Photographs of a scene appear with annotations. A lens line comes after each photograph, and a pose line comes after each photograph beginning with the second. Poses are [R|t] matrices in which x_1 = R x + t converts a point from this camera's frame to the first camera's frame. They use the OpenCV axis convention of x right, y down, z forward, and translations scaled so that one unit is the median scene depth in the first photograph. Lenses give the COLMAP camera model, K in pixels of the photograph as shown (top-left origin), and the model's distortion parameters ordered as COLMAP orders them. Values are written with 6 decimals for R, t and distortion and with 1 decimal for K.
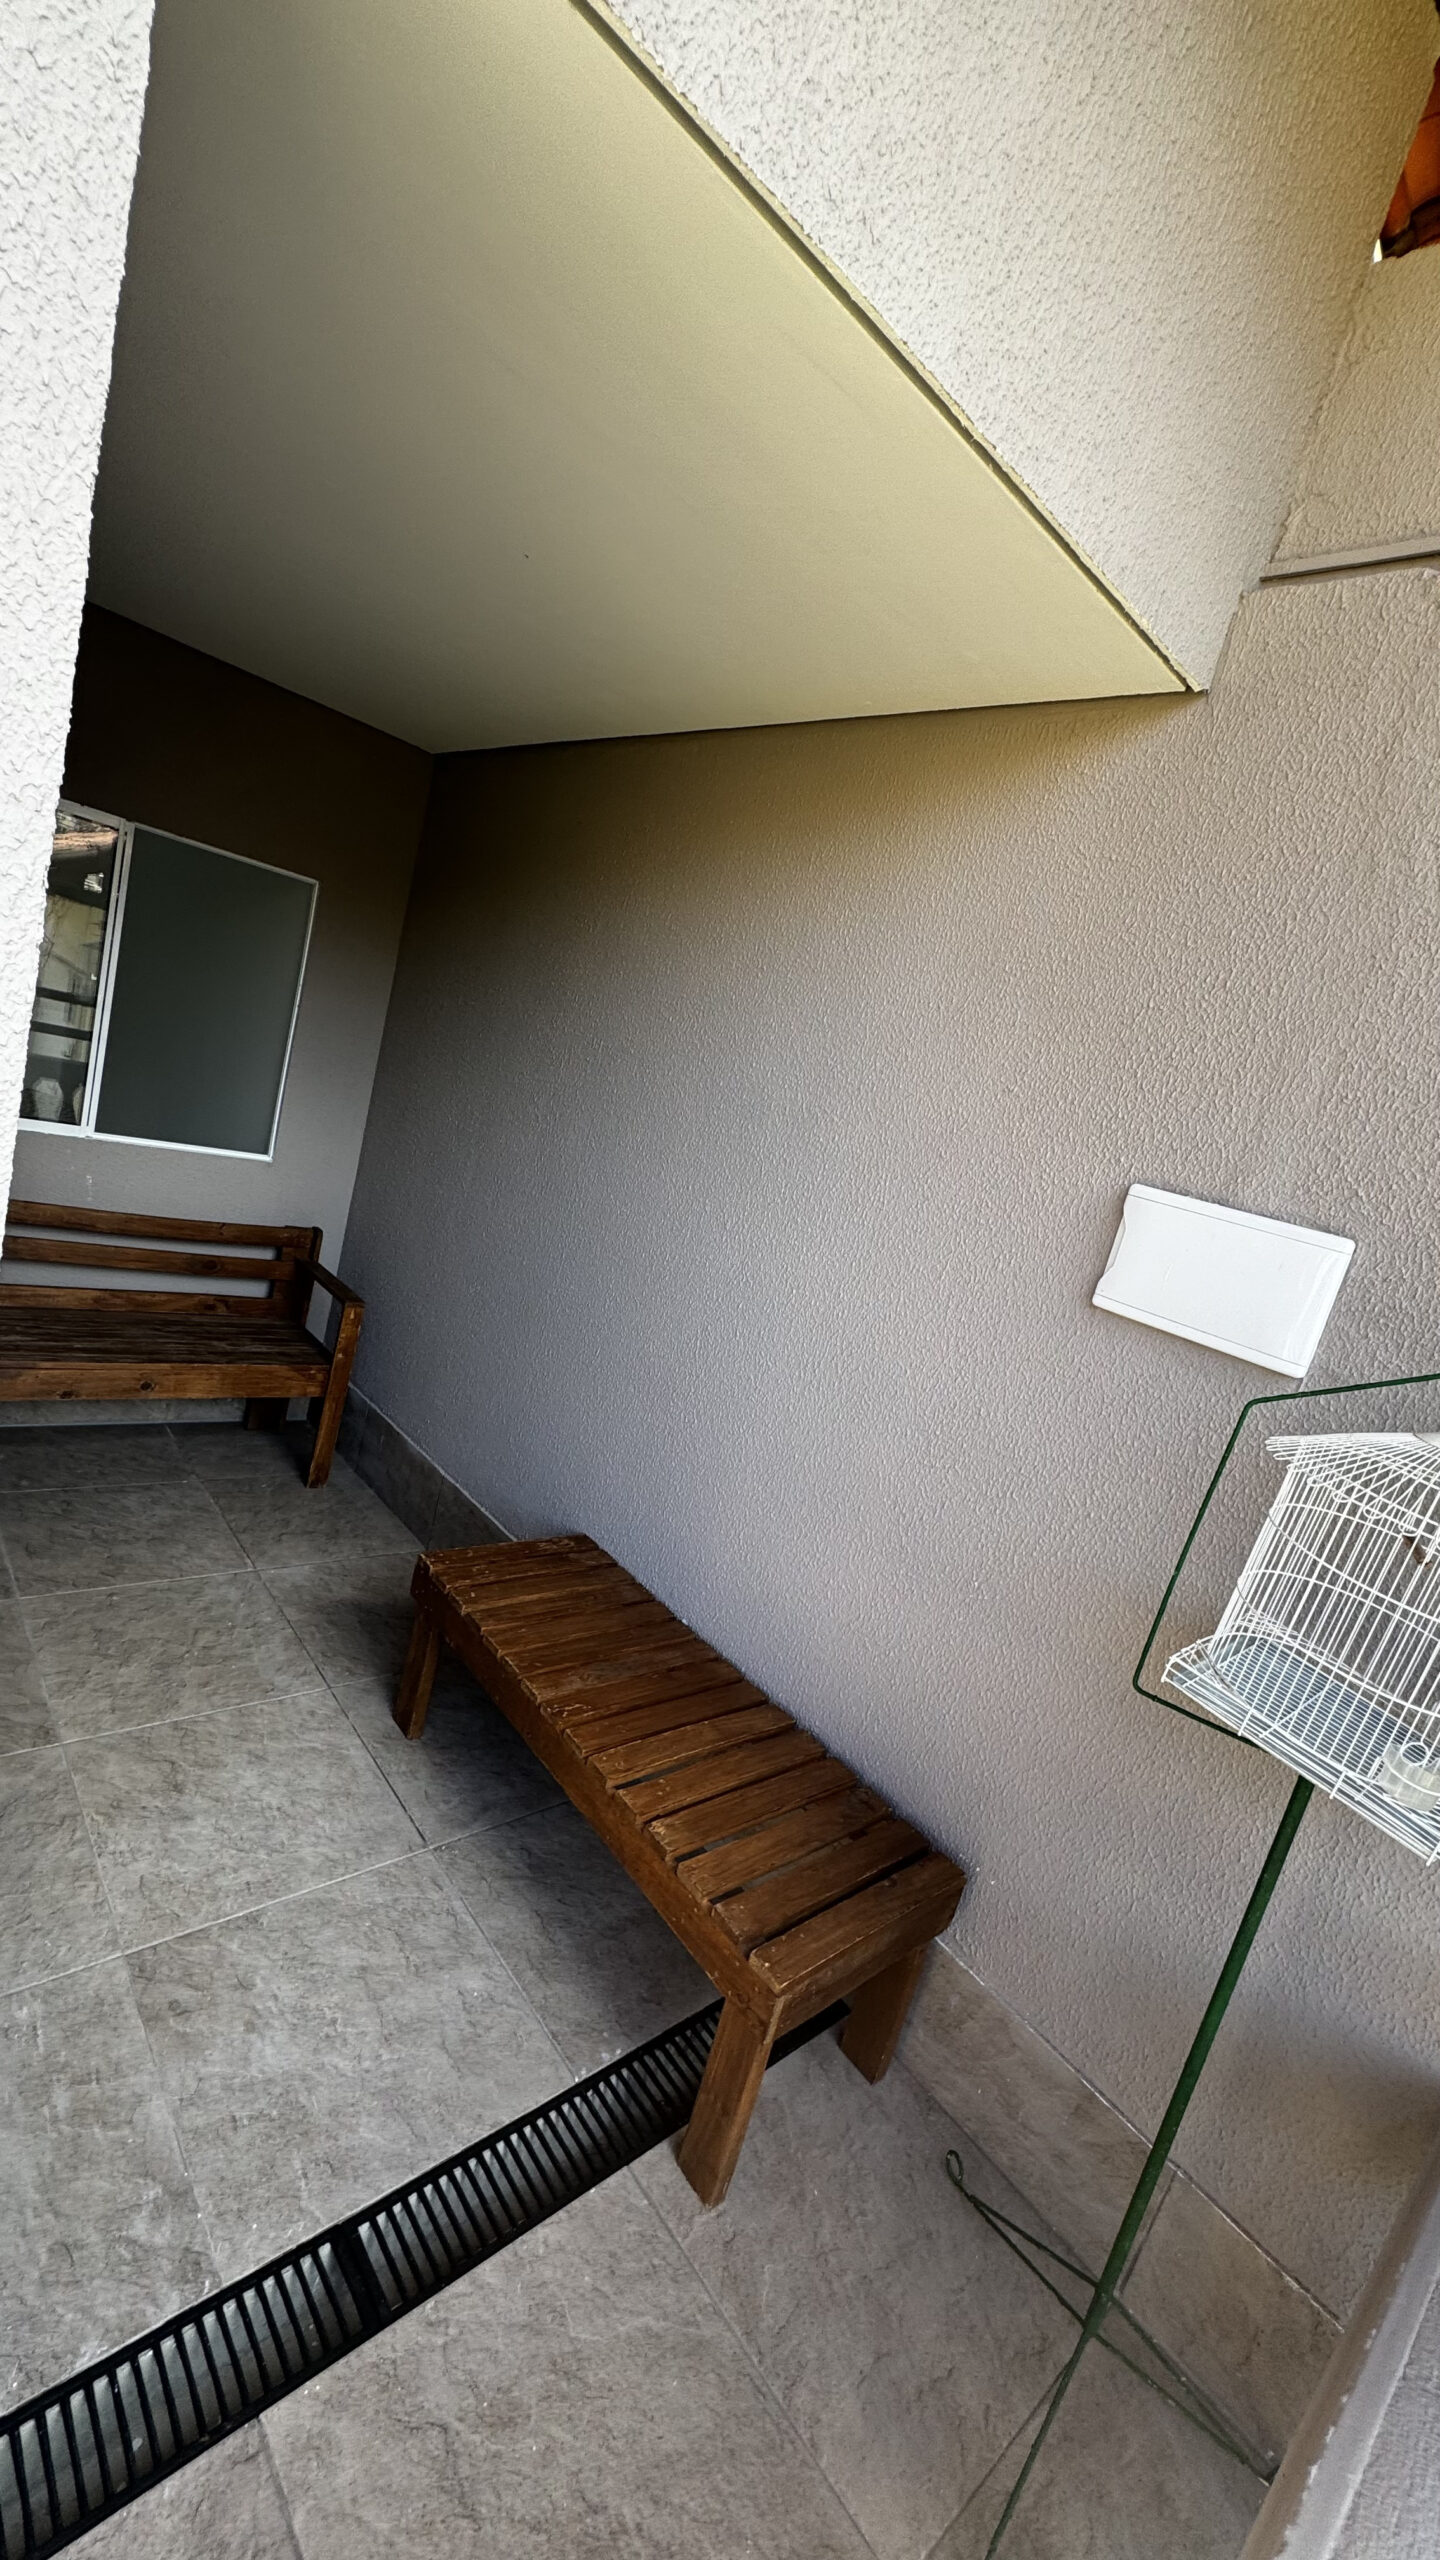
lens RADIAL K [[1023.6, 0, 722.6], [0, 1023.6, 1278.5], [0, 0, 1]] dist [-0.002123, 0.000731]
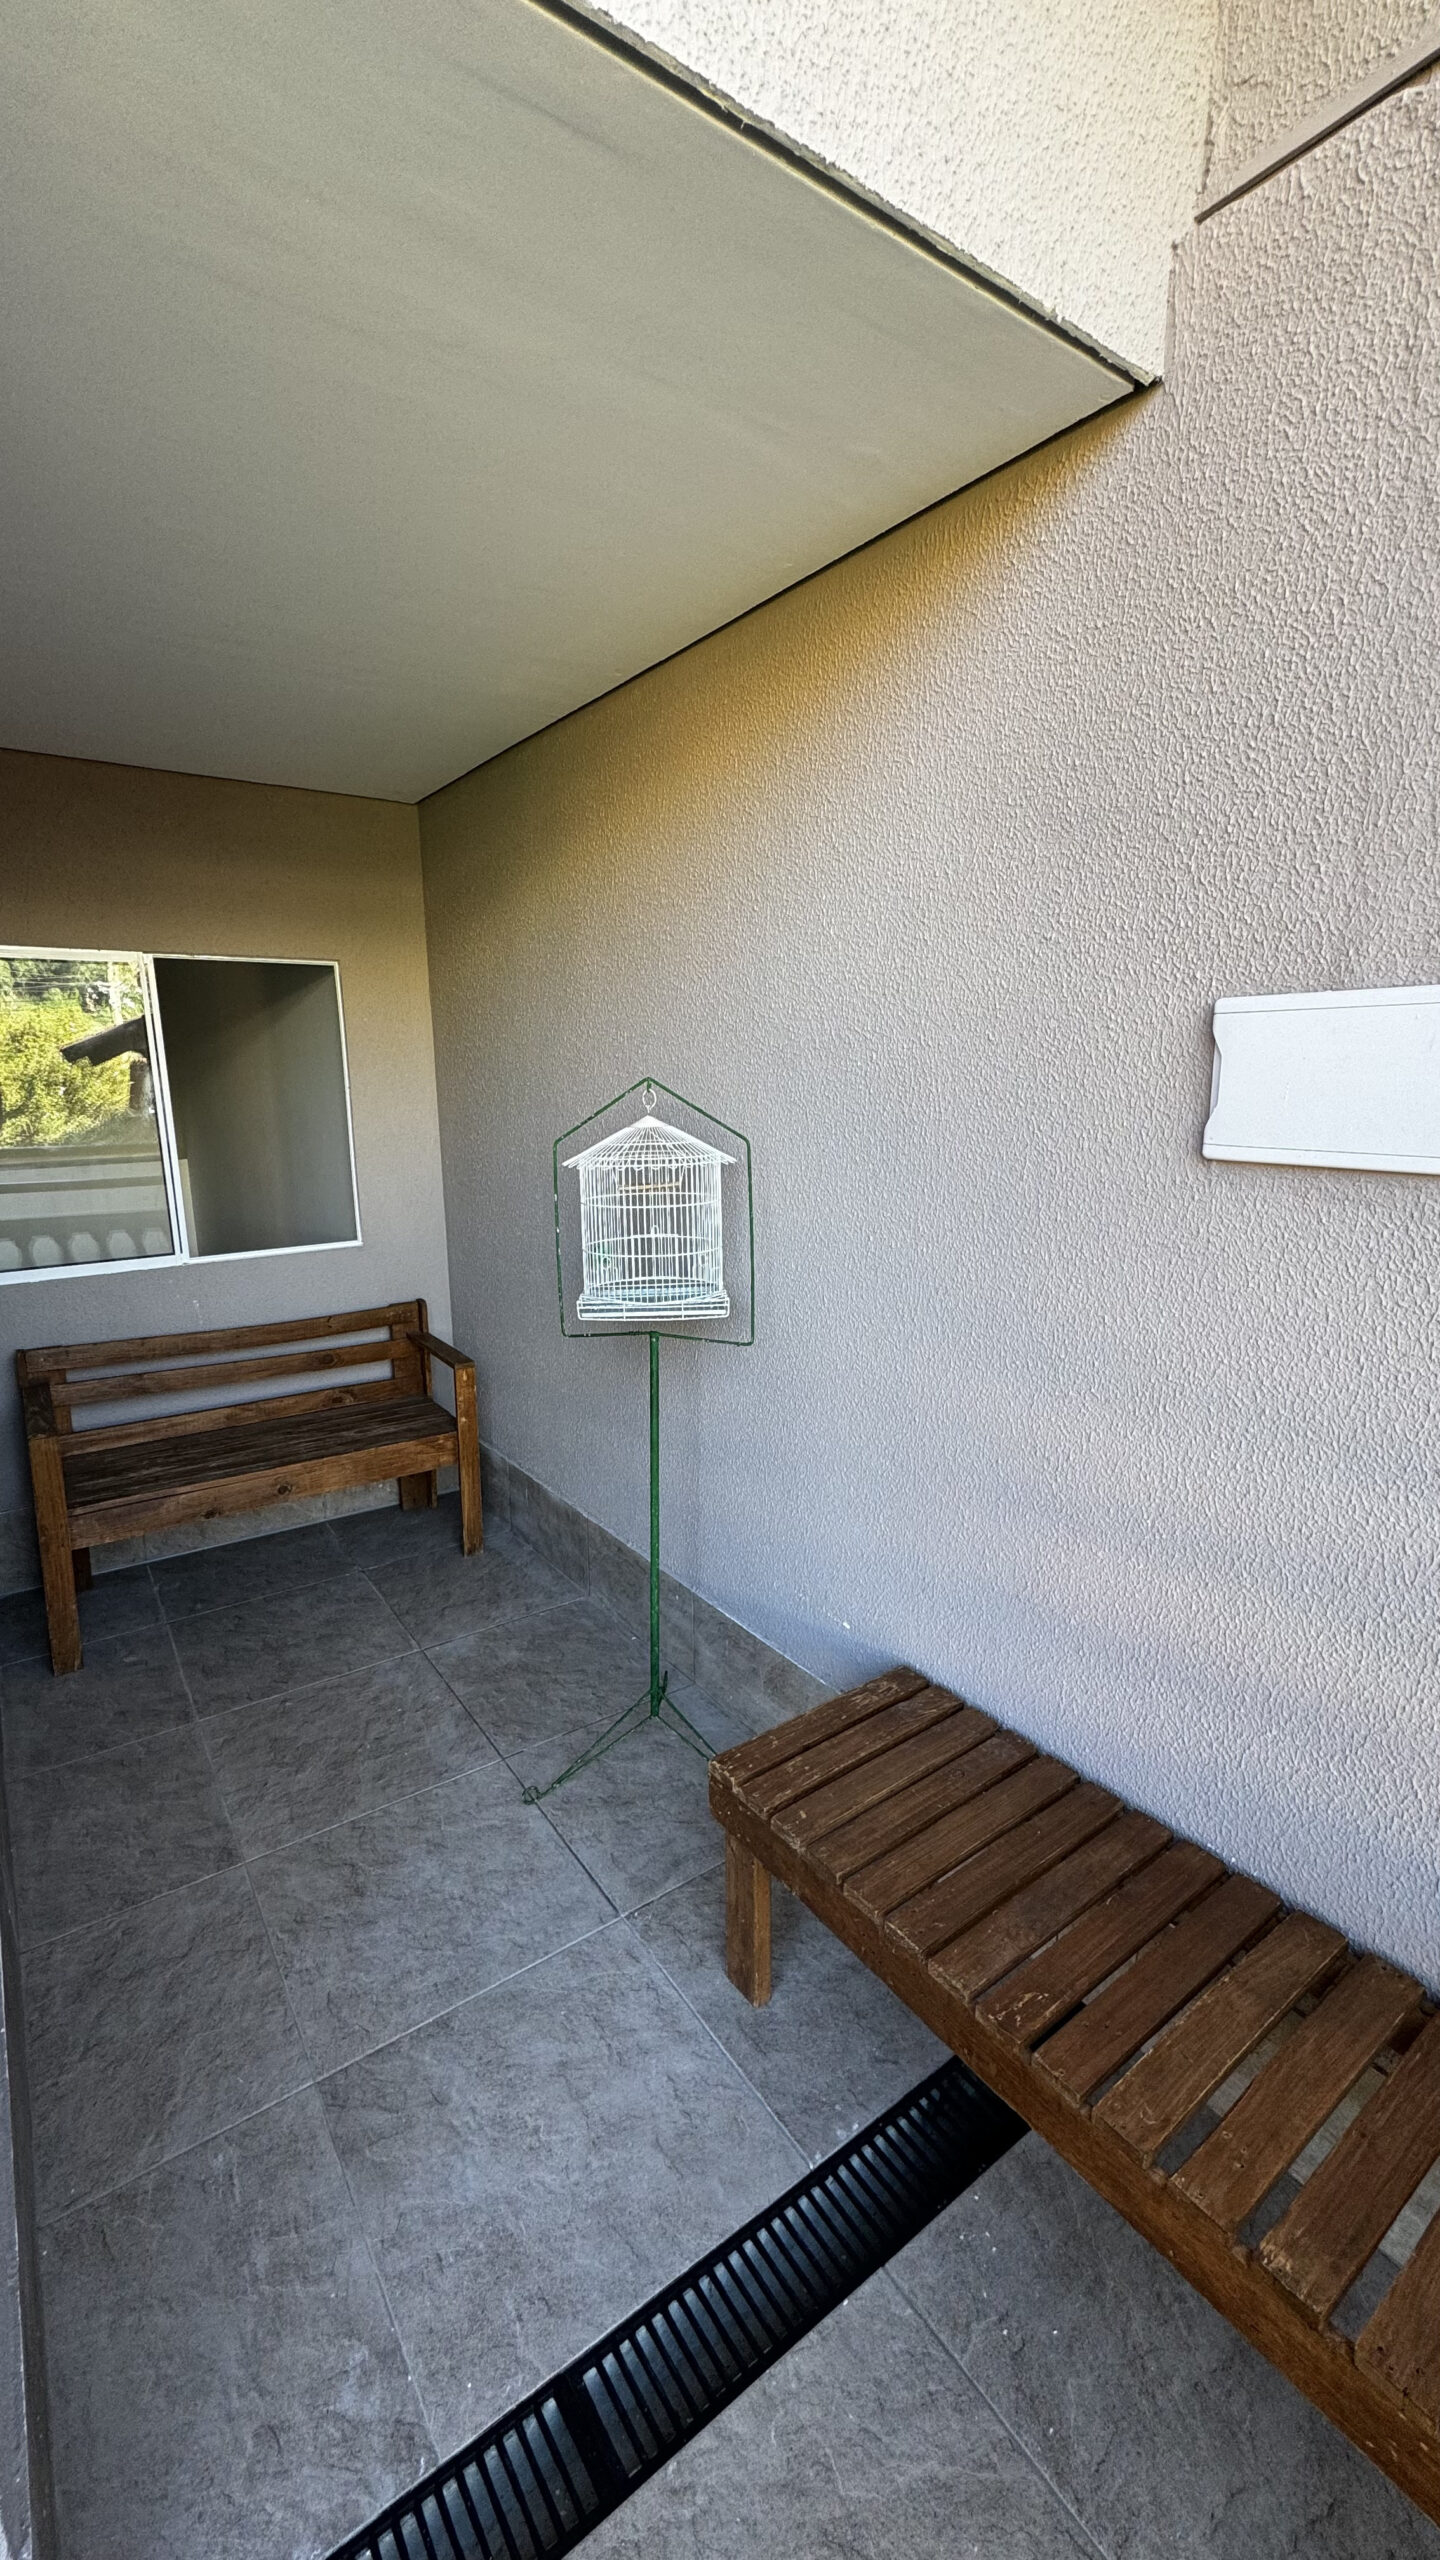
lens RADIAL K [[1023.6, 0, 720.9], [0, 1023.6, 1279.1], [0, 0, 1]] dist [-0.002123, 0.000731]
pose [[0.959366, -0.234434, -0.157028, 0.095835], [0.233986, 0.972000, -0.021599, 0.045170], [0.157695, -0.016022, 0.987358, 0.132696]]
